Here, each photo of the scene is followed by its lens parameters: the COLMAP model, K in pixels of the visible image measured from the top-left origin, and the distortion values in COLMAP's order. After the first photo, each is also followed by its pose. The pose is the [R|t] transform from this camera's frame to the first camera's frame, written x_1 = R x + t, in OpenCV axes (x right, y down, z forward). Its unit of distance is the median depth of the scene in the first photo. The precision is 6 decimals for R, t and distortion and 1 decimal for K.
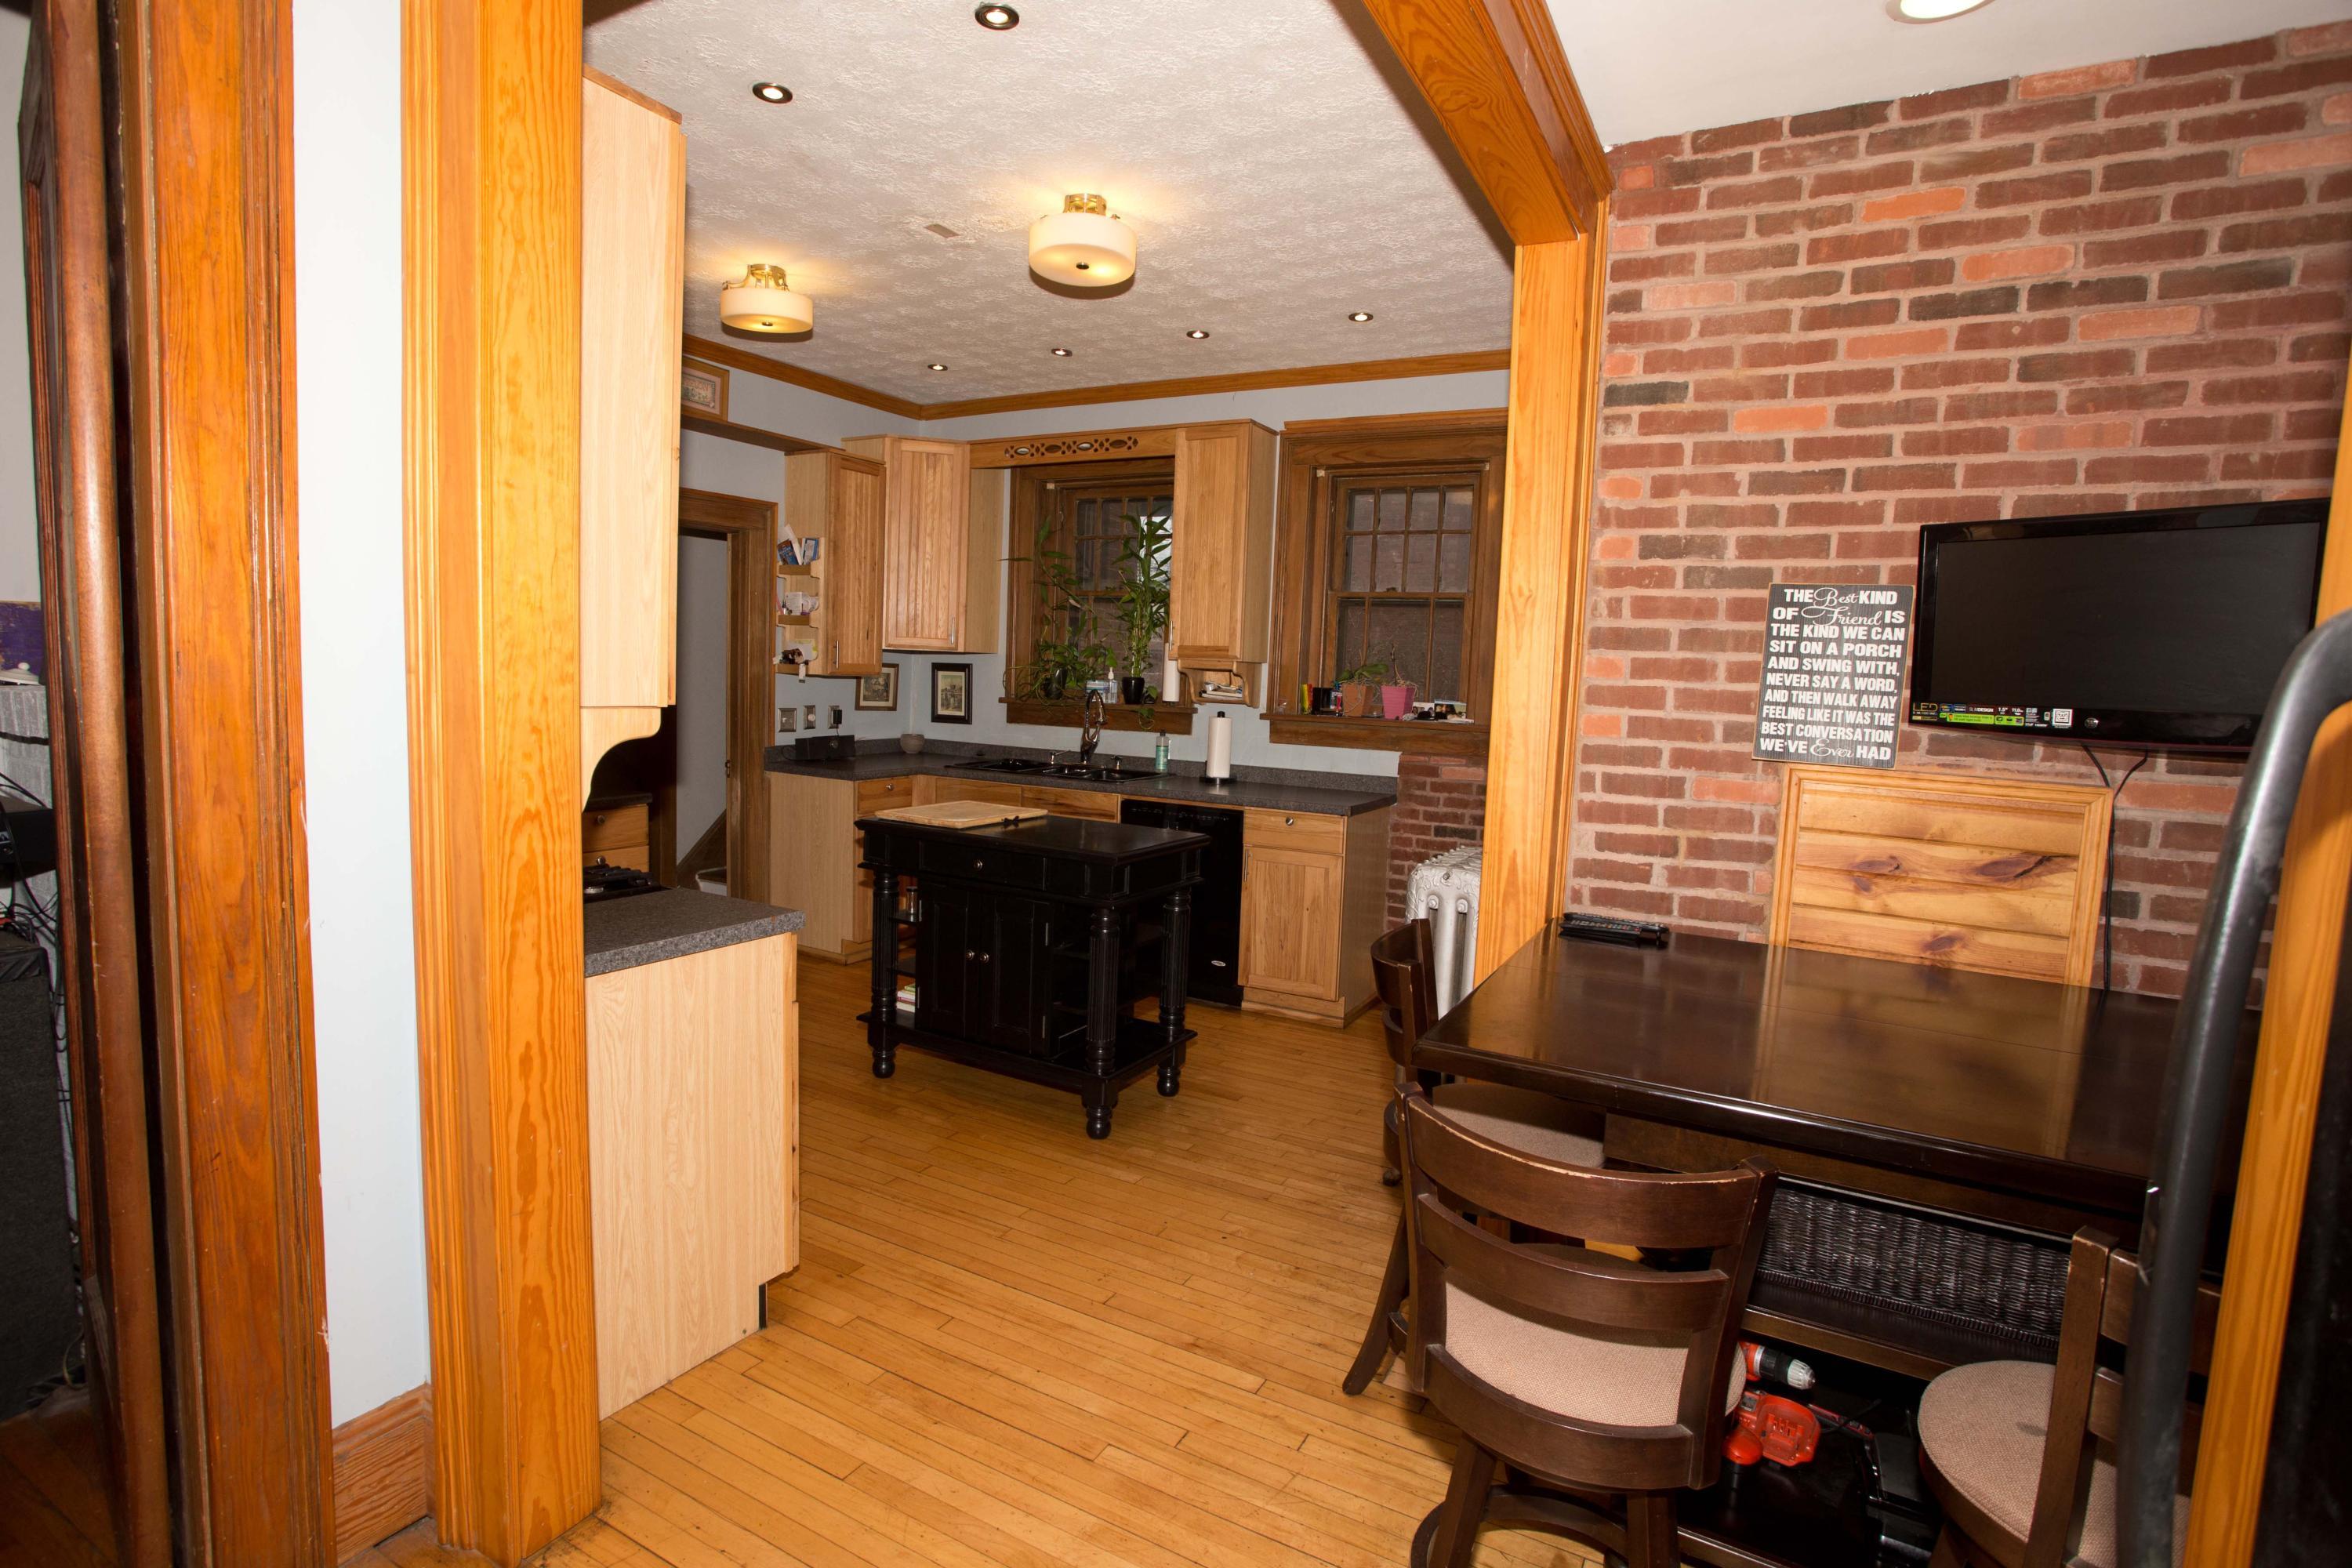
lens RADIAL K [[1142.6, 0, 1164.0], [0, 1142.6, 780.4], [0, 0, 1]] dist [-0.067550, 0.026973]
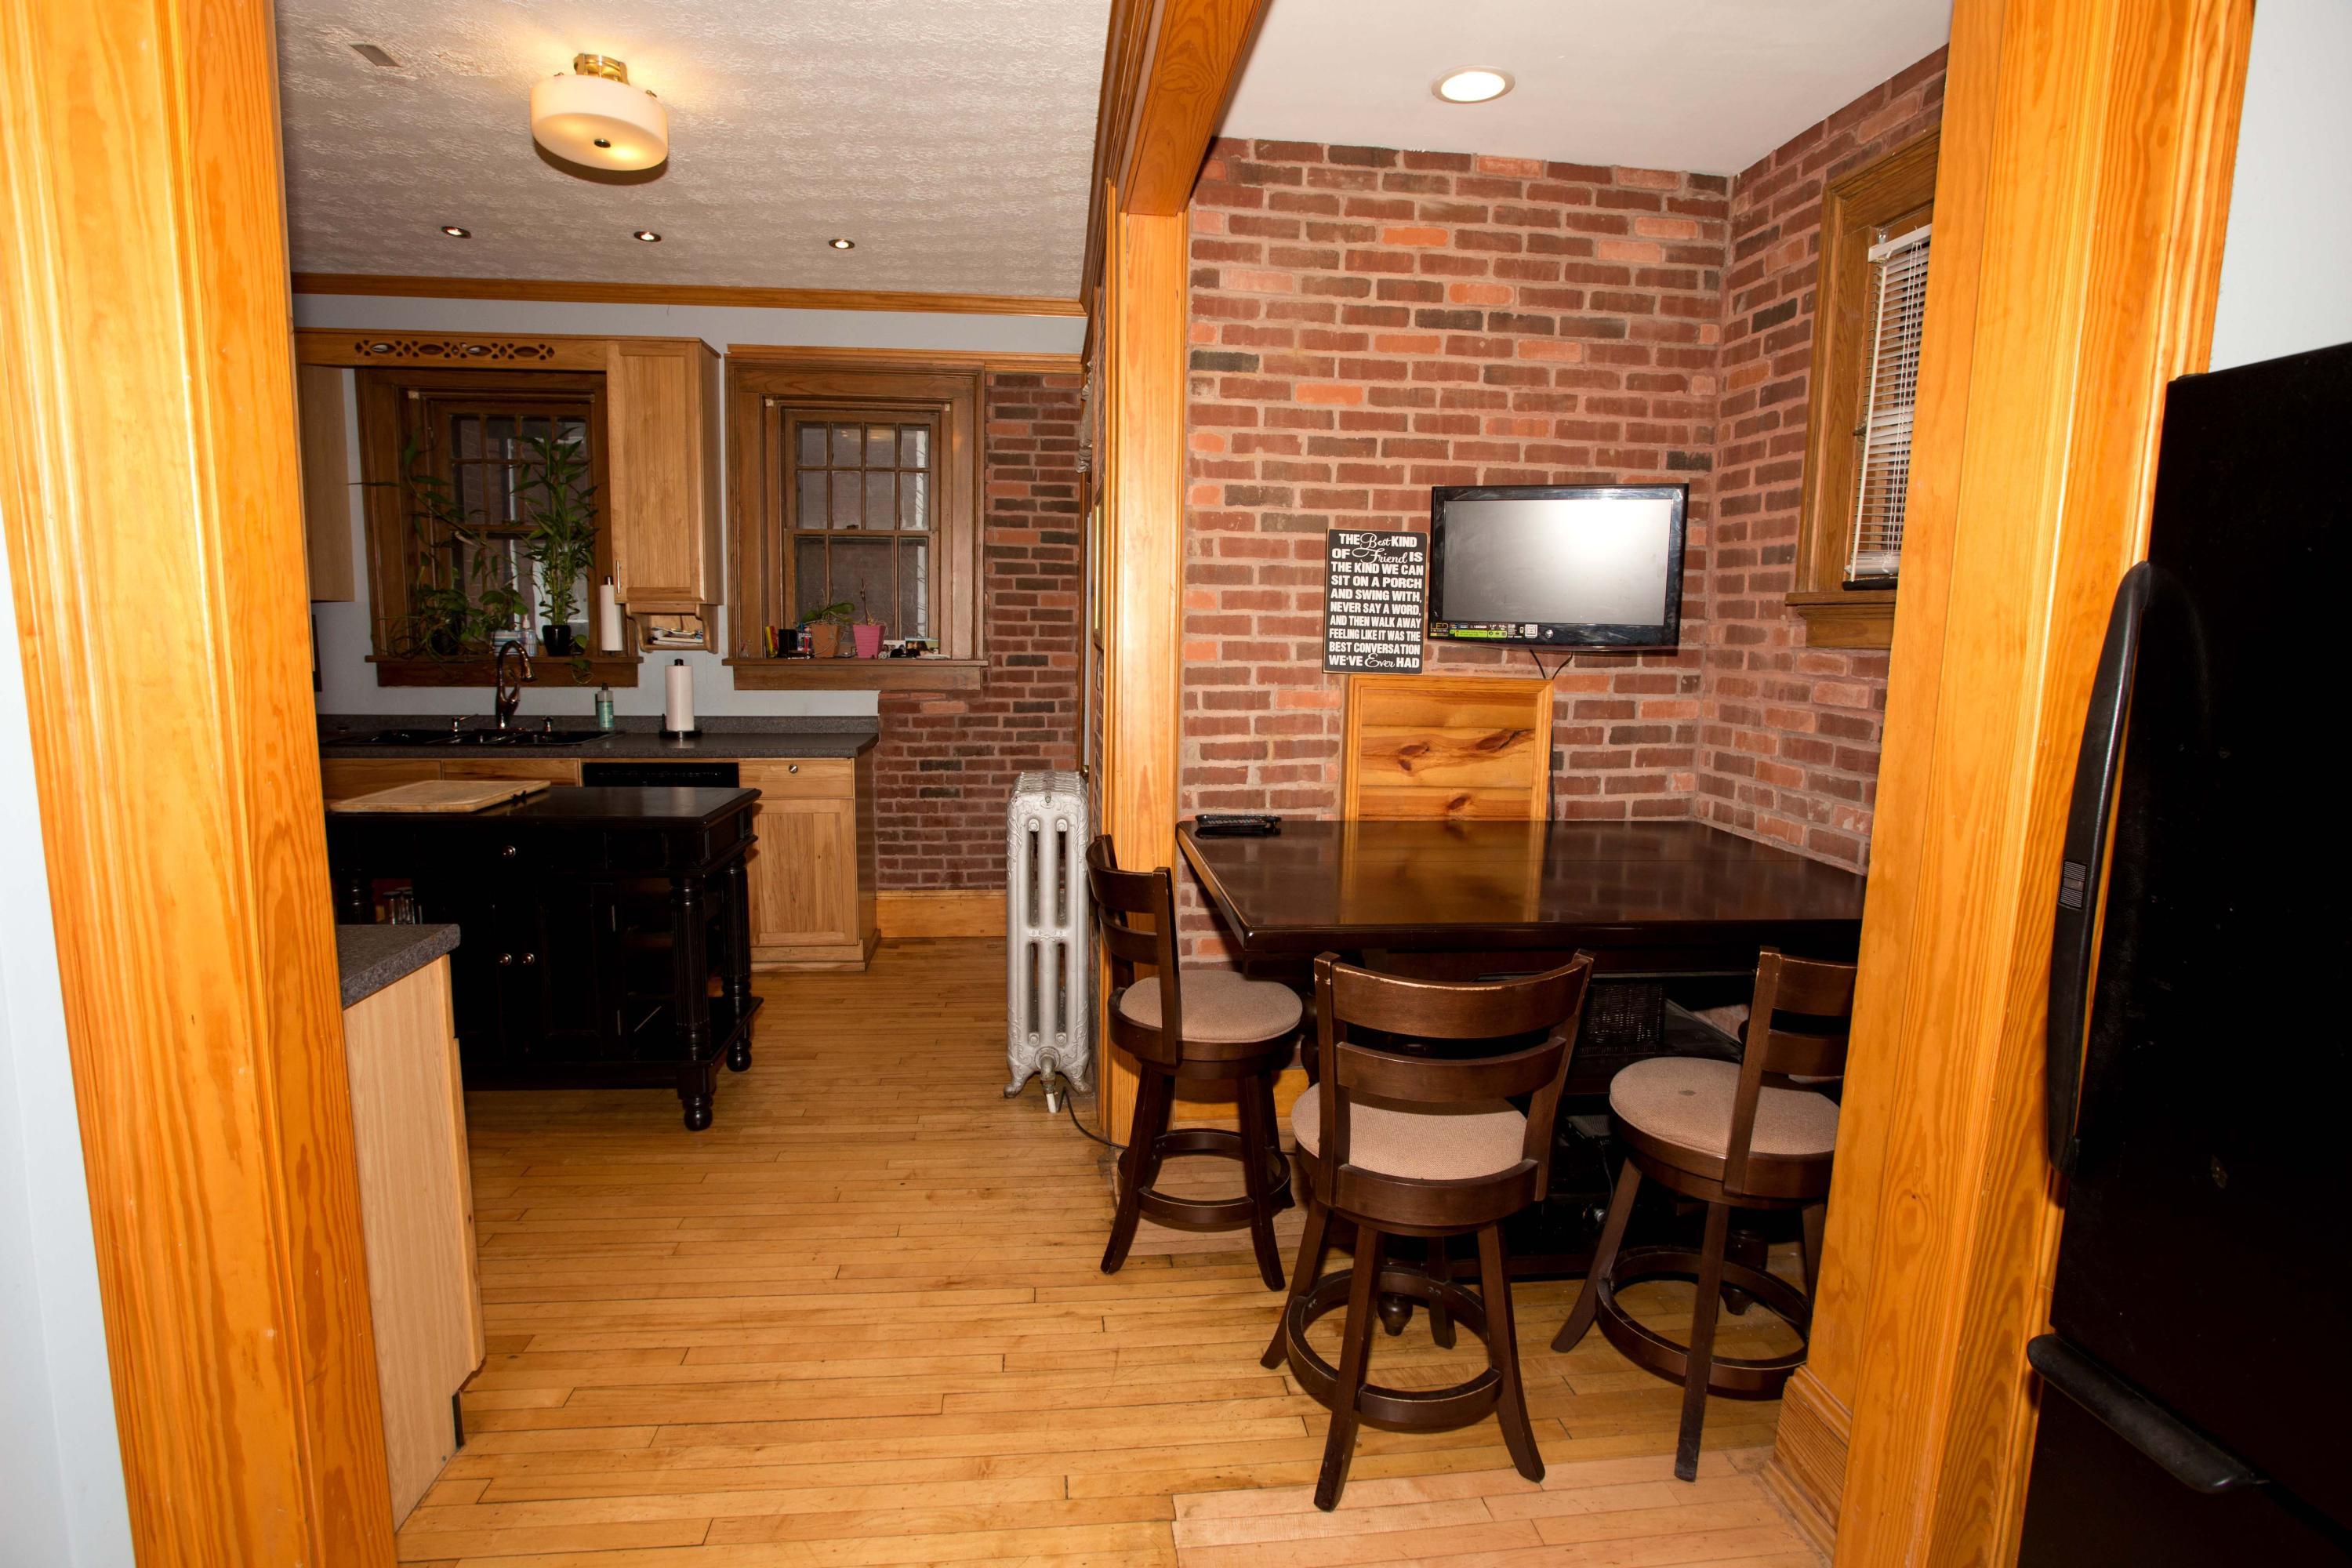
lens RADIAL K [[1142.6, 0, 1161.8], [0, 1142.6, 780.2], [0, 0, 1]] dist [-0.067550, 0.026973]
pose [[0.817392, -0.102276, 0.566931, -0.317989], [0.071791, 0.994527, 0.075908, -0.008791], [-0.571592, -0.021347, 0.820261, 0.067515]]
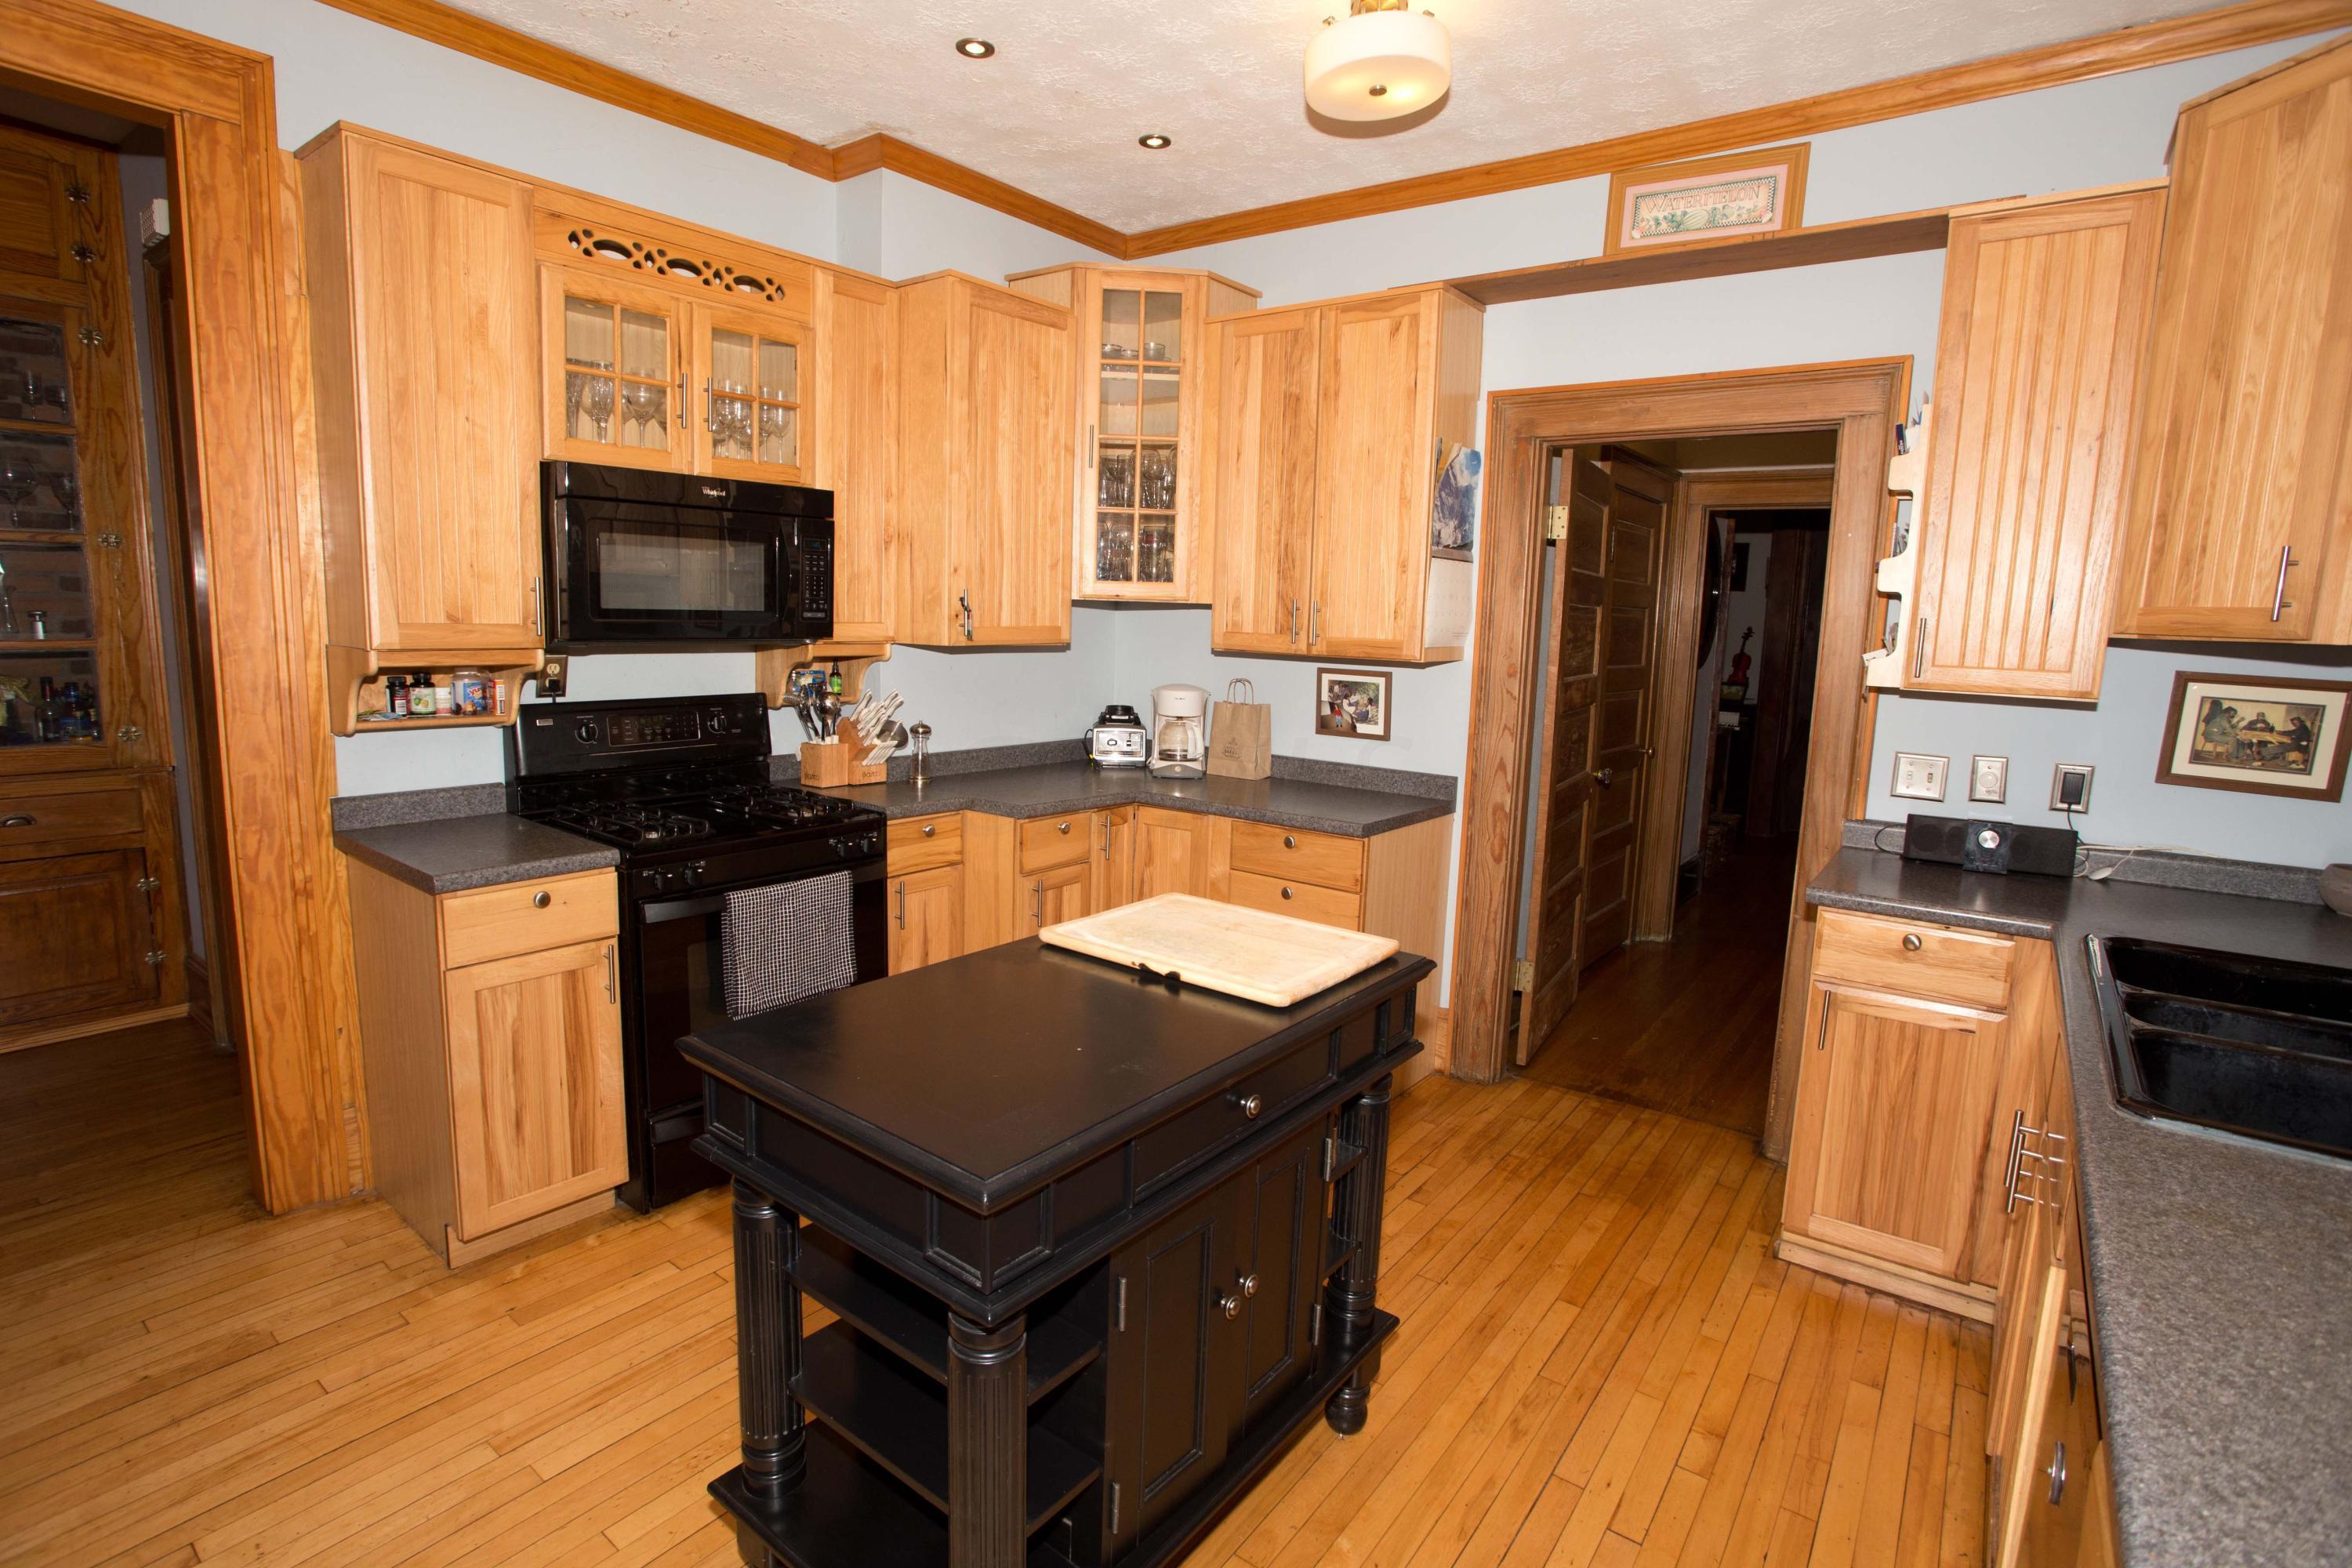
lens RADIAL K [[1142.6, 0, 1158.3], [0, 1142.6, 771.7], [0, 0, 1]] dist [-0.067550, 0.026973]
pose [[-0.139247, 0.098341, -0.985362, 0.463028], [-0.132597, 0.984244, 0.116968, -0.147553], [0.981340, 0.146943, -0.124013, 1.553830]]
